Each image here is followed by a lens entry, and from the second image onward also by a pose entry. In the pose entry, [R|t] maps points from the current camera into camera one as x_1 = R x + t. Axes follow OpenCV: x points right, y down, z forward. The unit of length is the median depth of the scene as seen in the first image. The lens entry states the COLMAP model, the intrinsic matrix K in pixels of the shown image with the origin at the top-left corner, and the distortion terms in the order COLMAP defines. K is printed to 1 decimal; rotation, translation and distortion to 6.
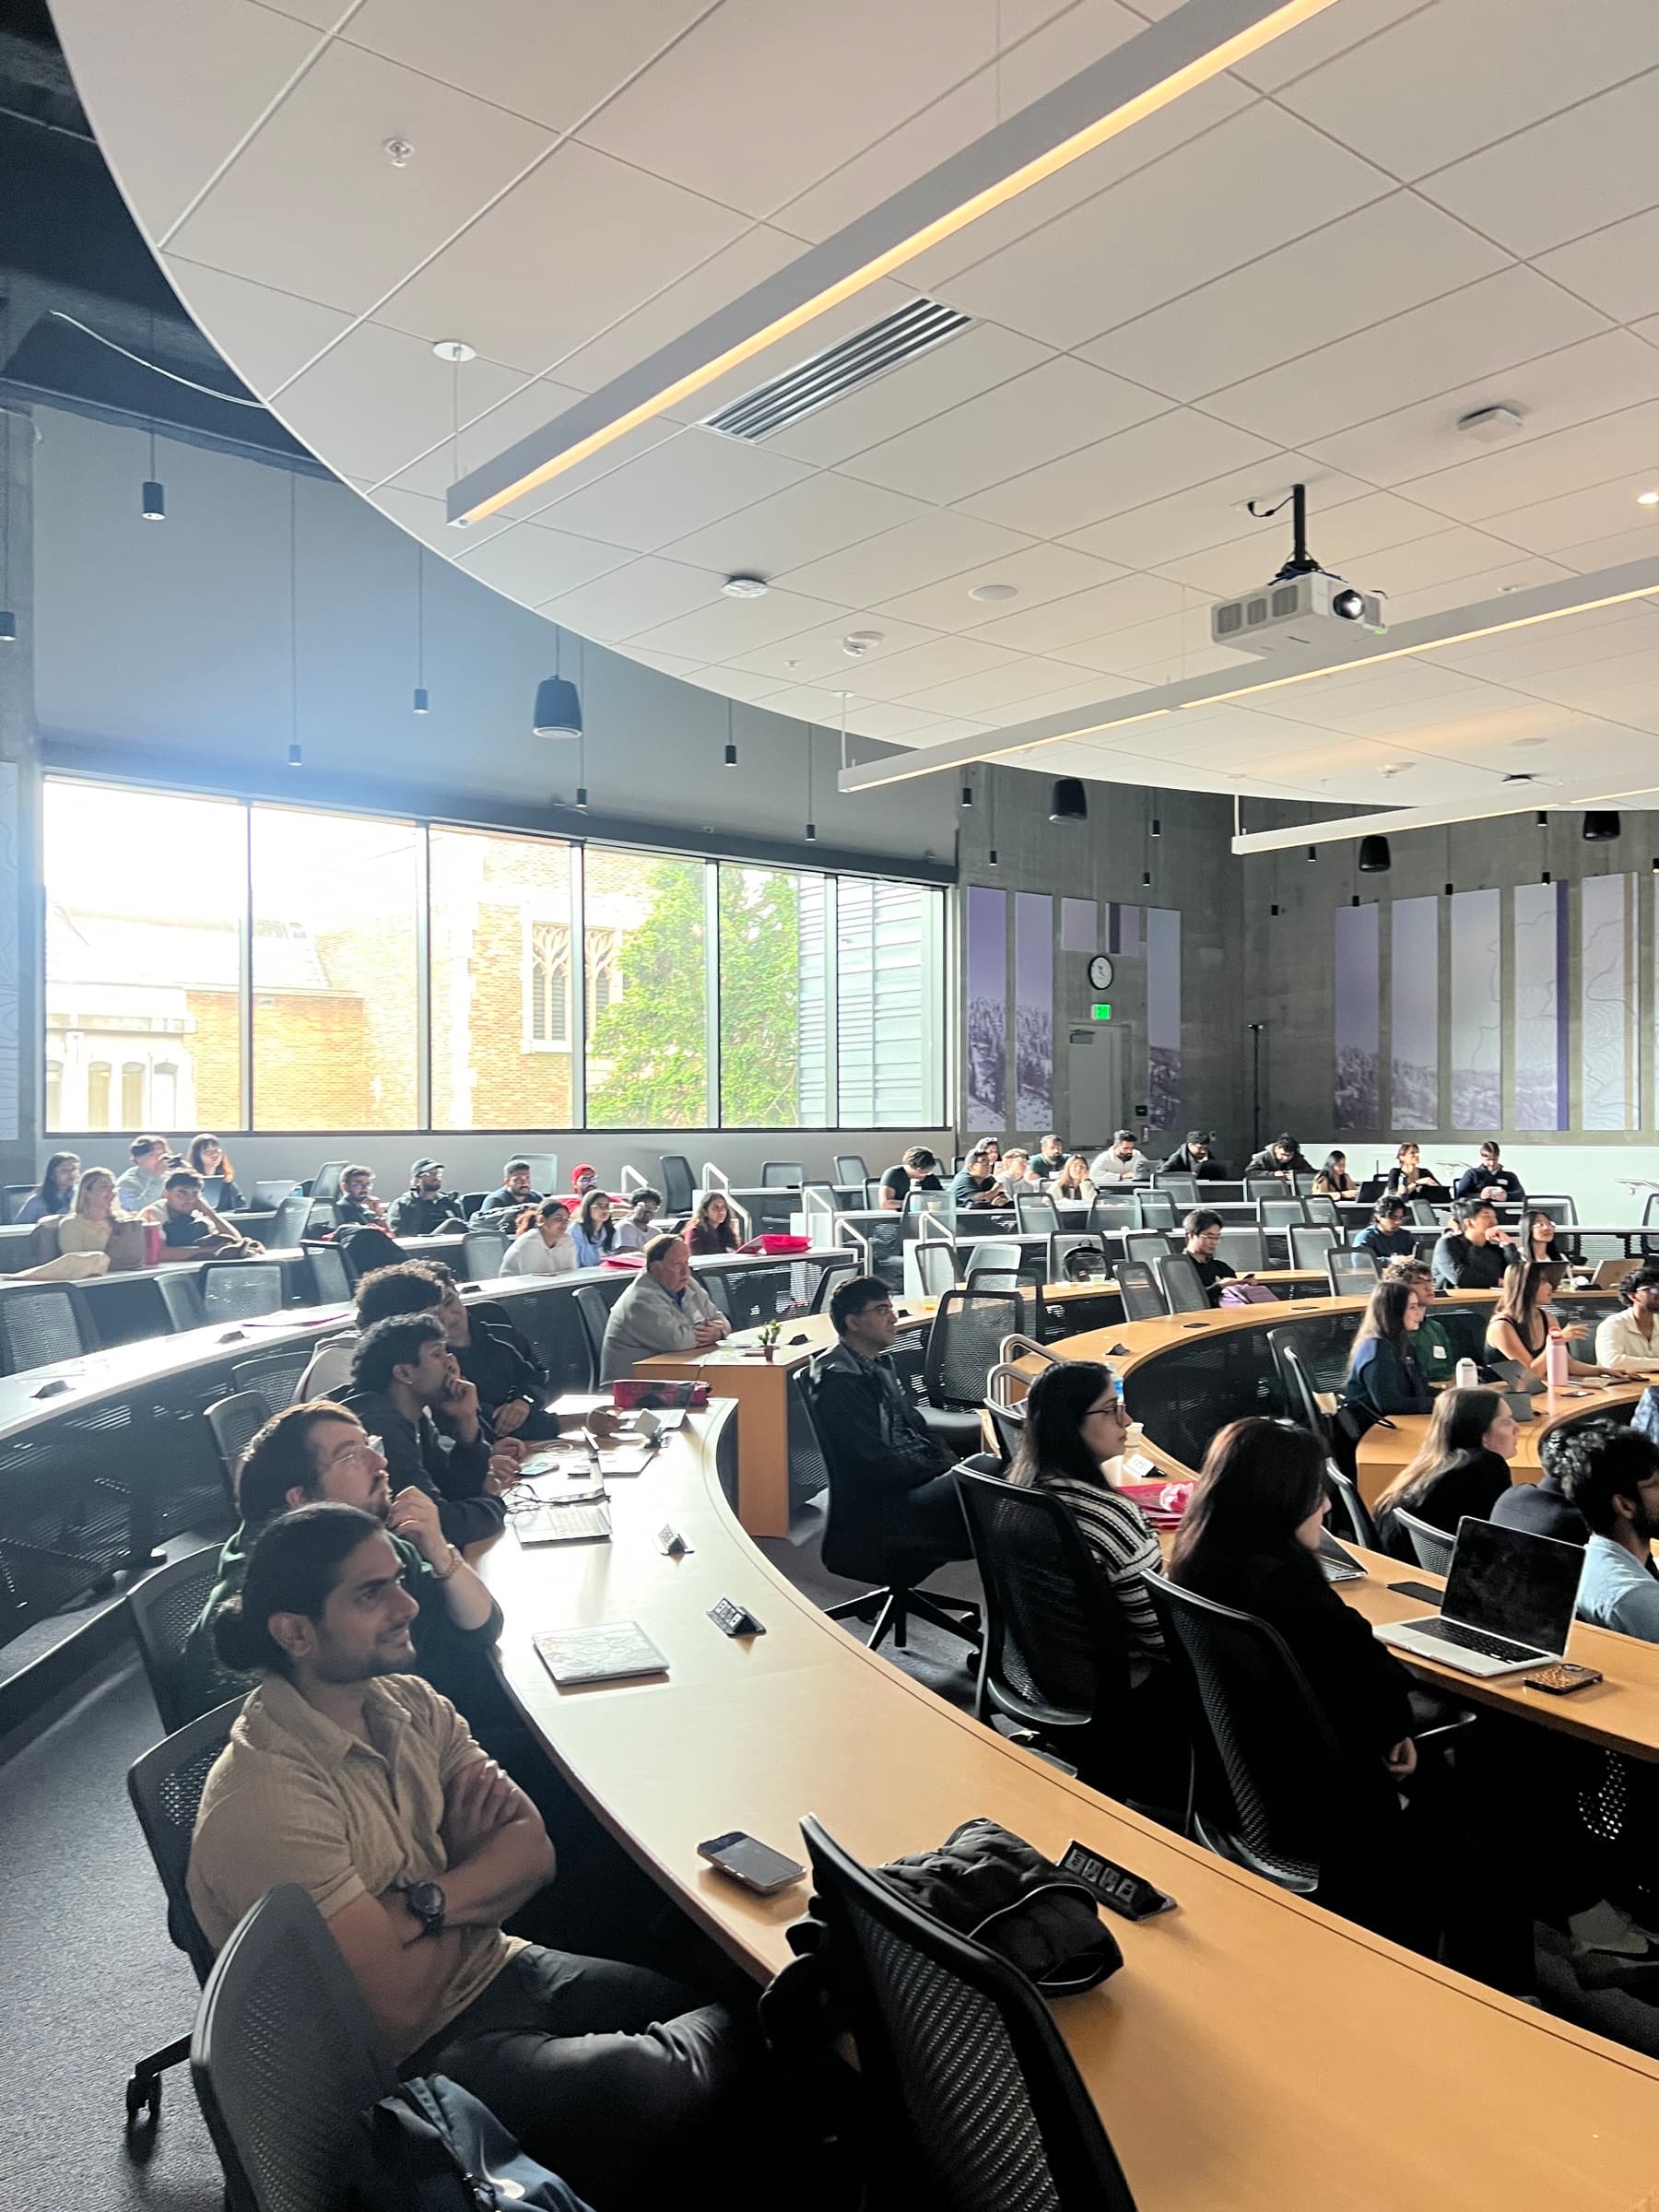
lens RADIAL K [[1649.6, 0, 829.5], [0, 1649.6, 1106.0], [0, 0, 1]] dist [0.069914, 0.000013]
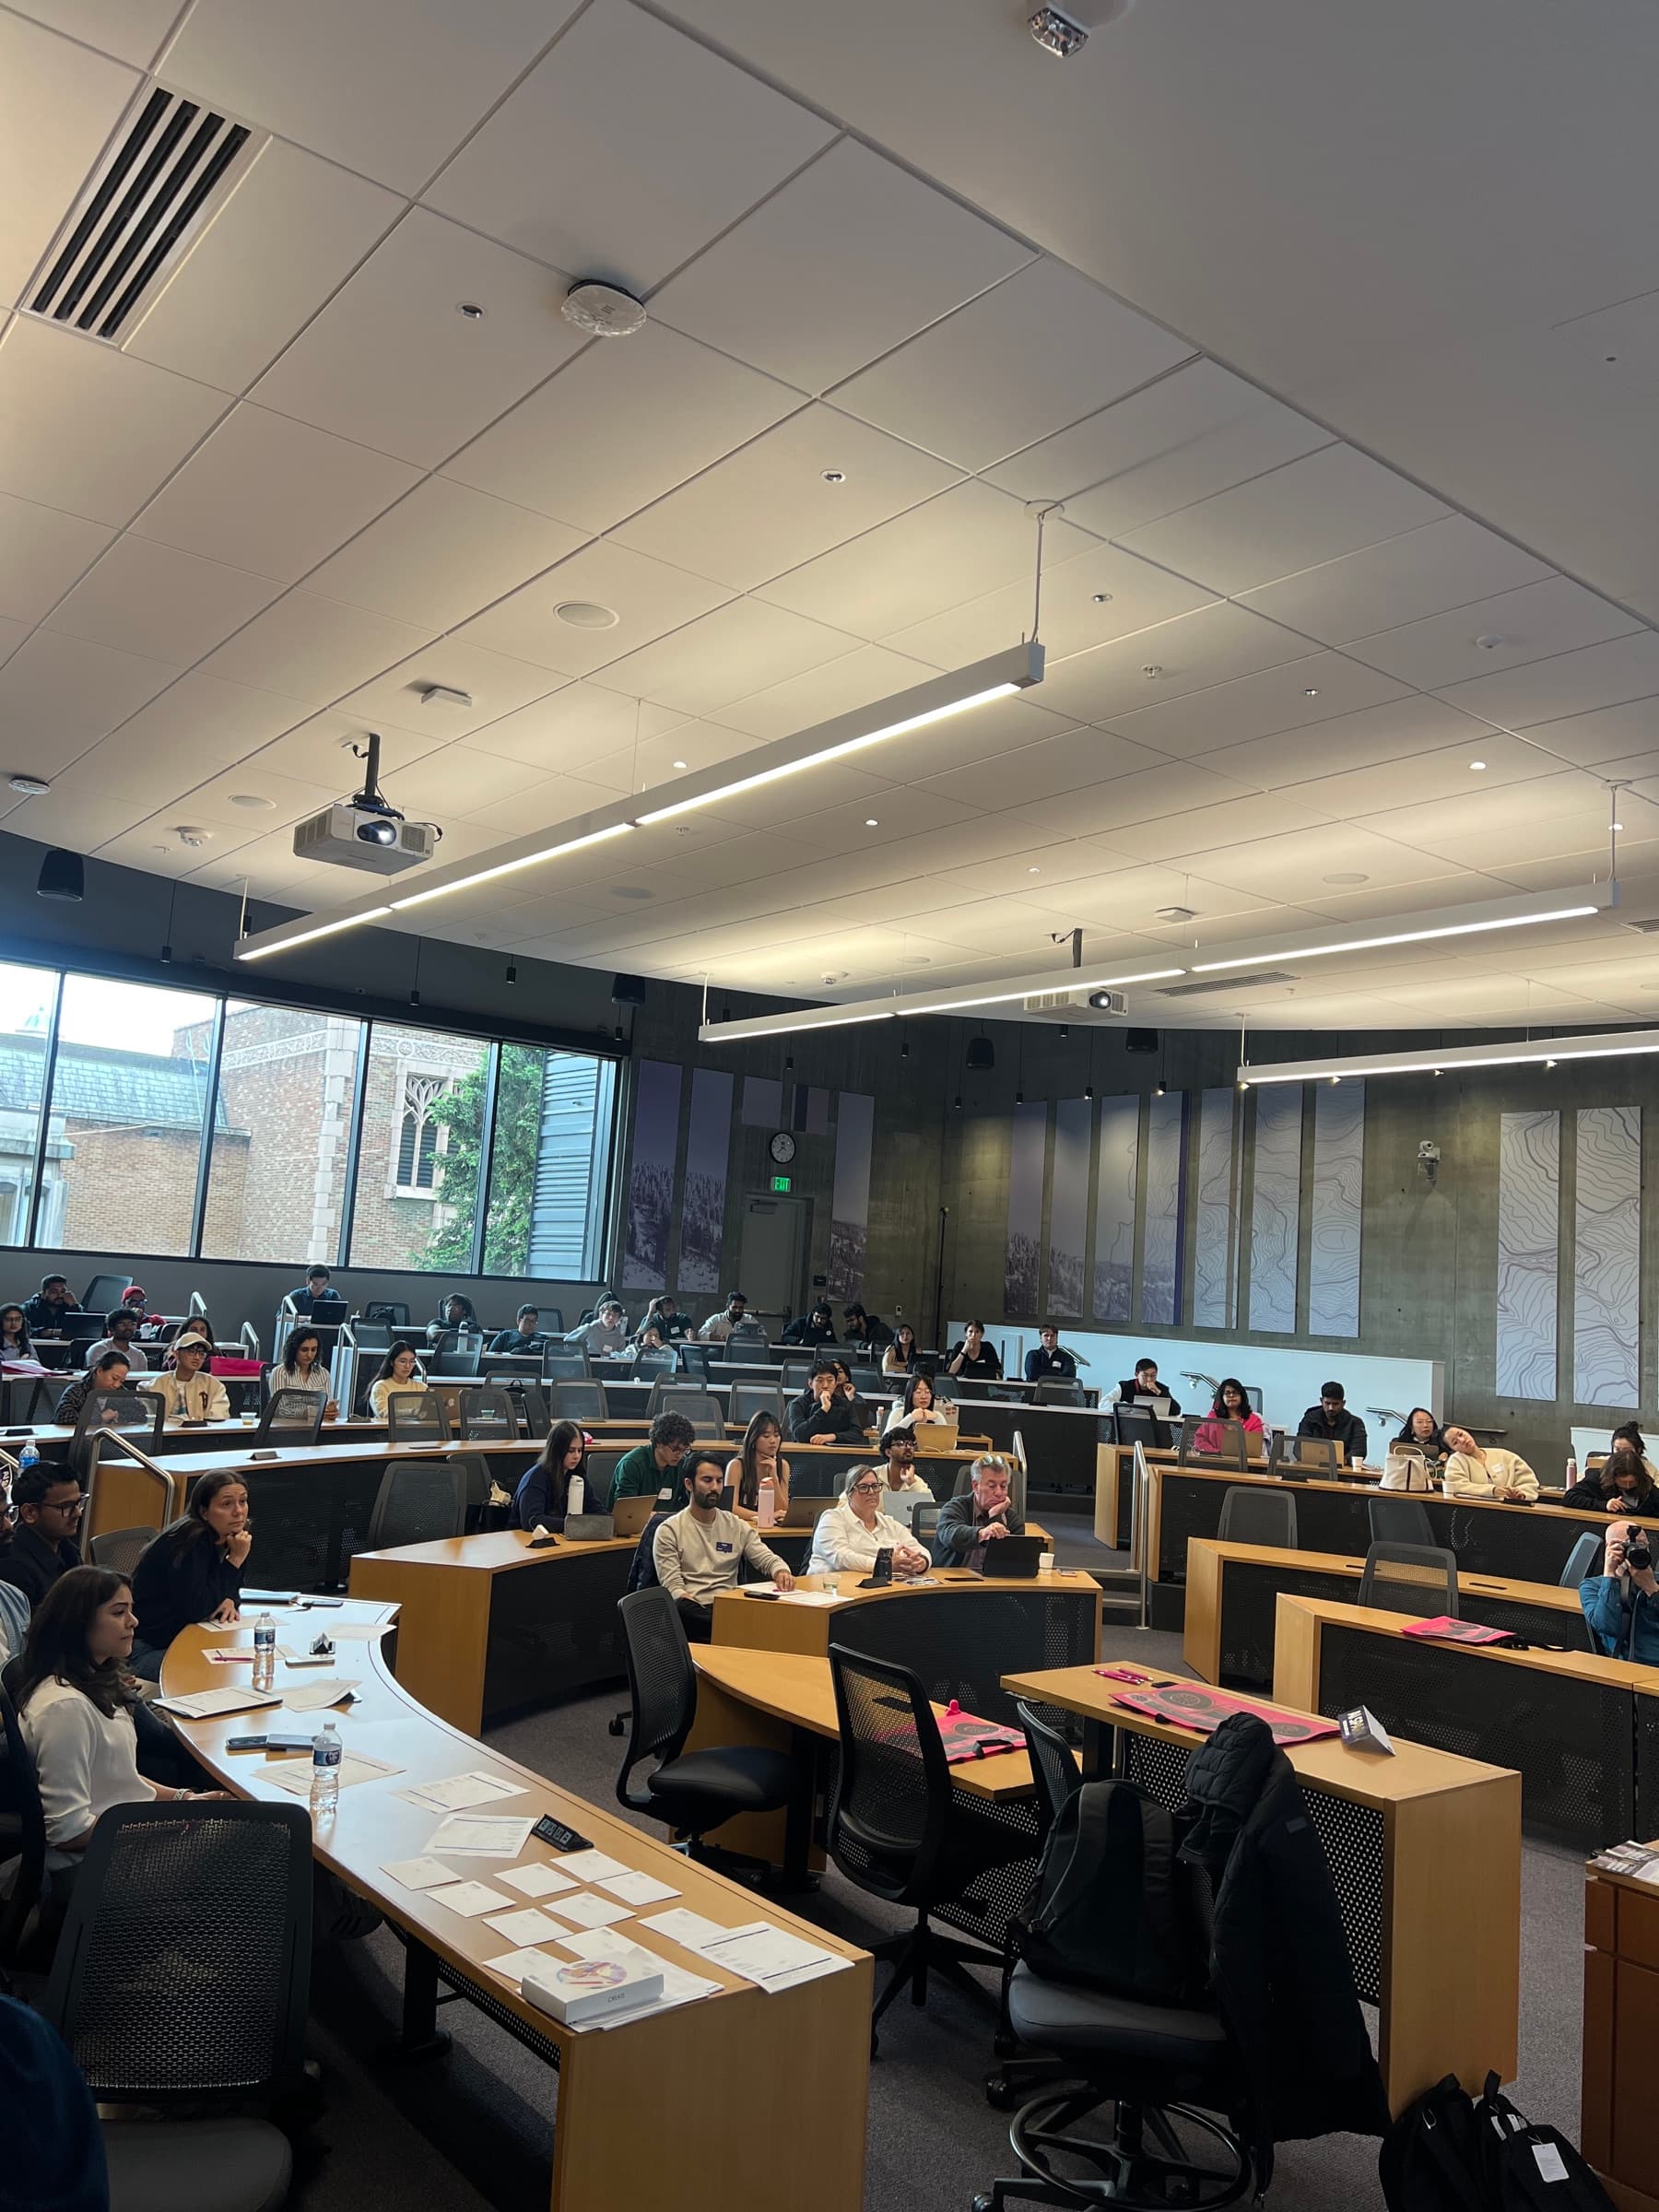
lens RADIAL K [[1664.3, 0, 829.5], [0, 1664.3, 1106.0], [0, 0, 1]] dist [0.052241, -0.000379]
pose [[0.997178, 0.064206, -0.038896, 0.236892], [-0.067951, 0.992234, -0.104183, 0.002303], [0.031904, 0.106532, 0.993797, -0.068538]]
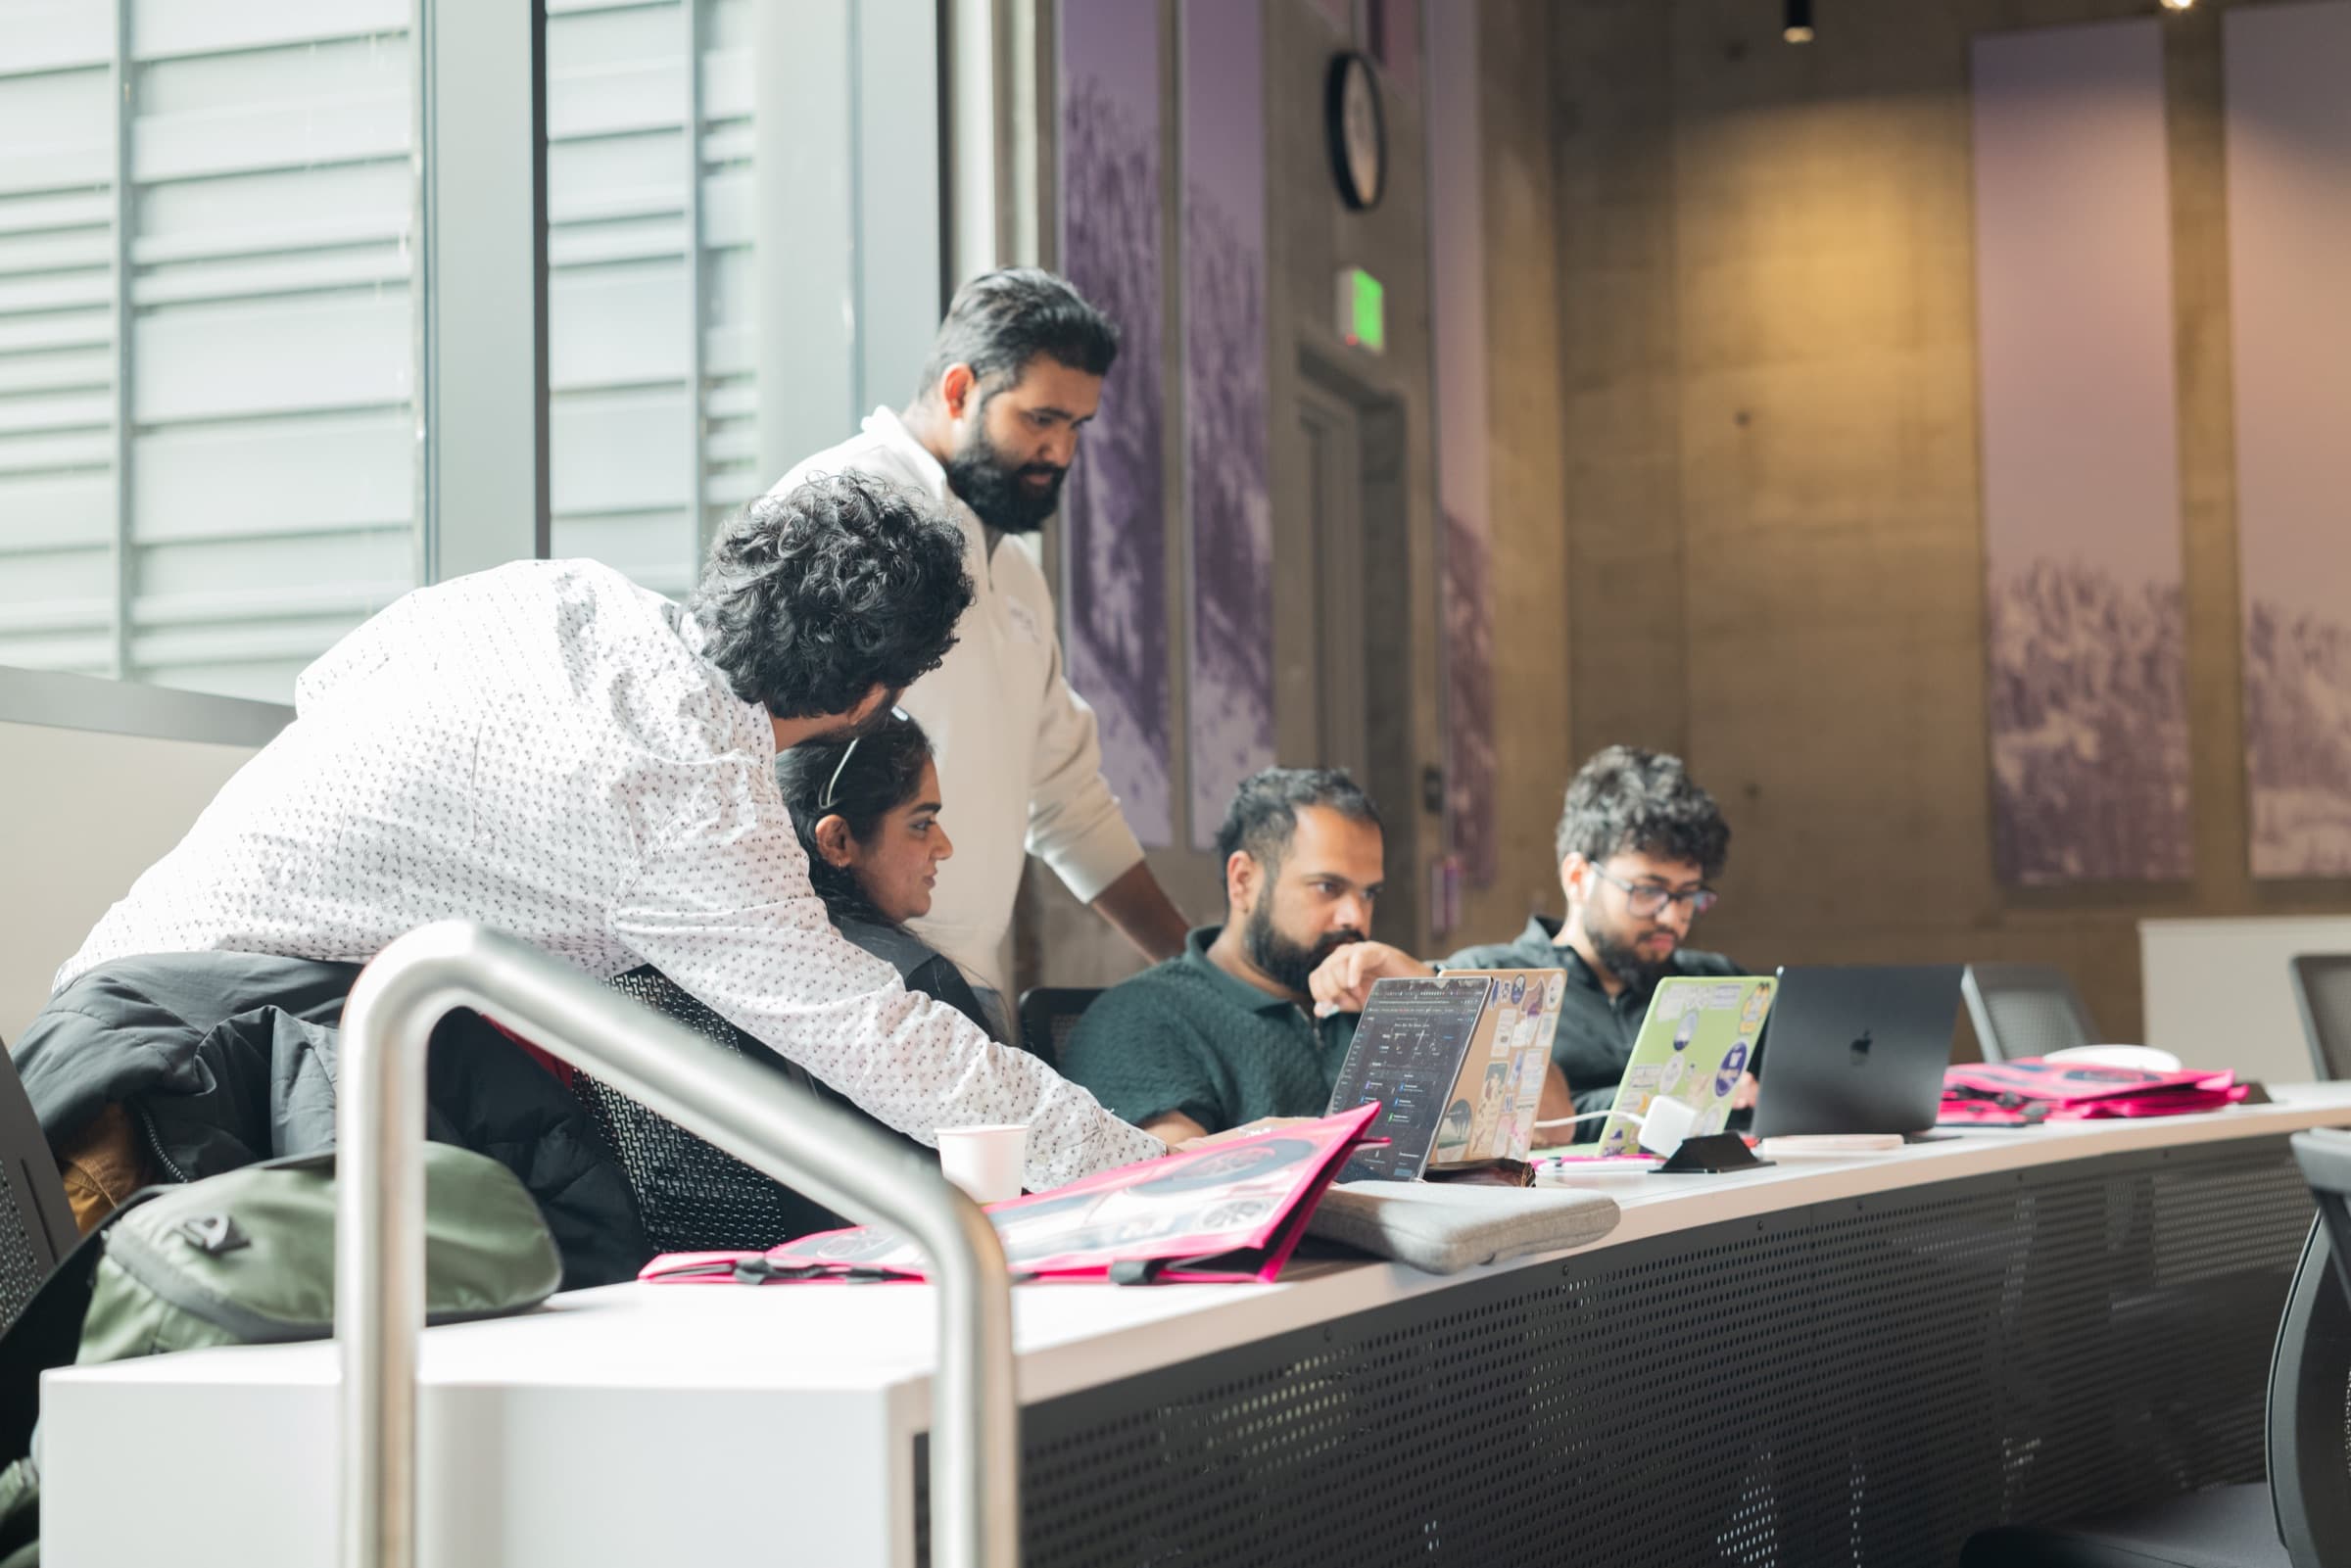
lens RADIAL K [[3323.2, 0, 1175.5], [0, 3323.2, 784.0], [0, 0, 1]] dist [0.021171, 0.214725]
pose [[0.830011, 0.023593, 0.557247, -0.094935], [0.012973, 0.998018, -0.061578, 0.030383], [-0.557596, 0.058339, 0.828060, 0.668623]]
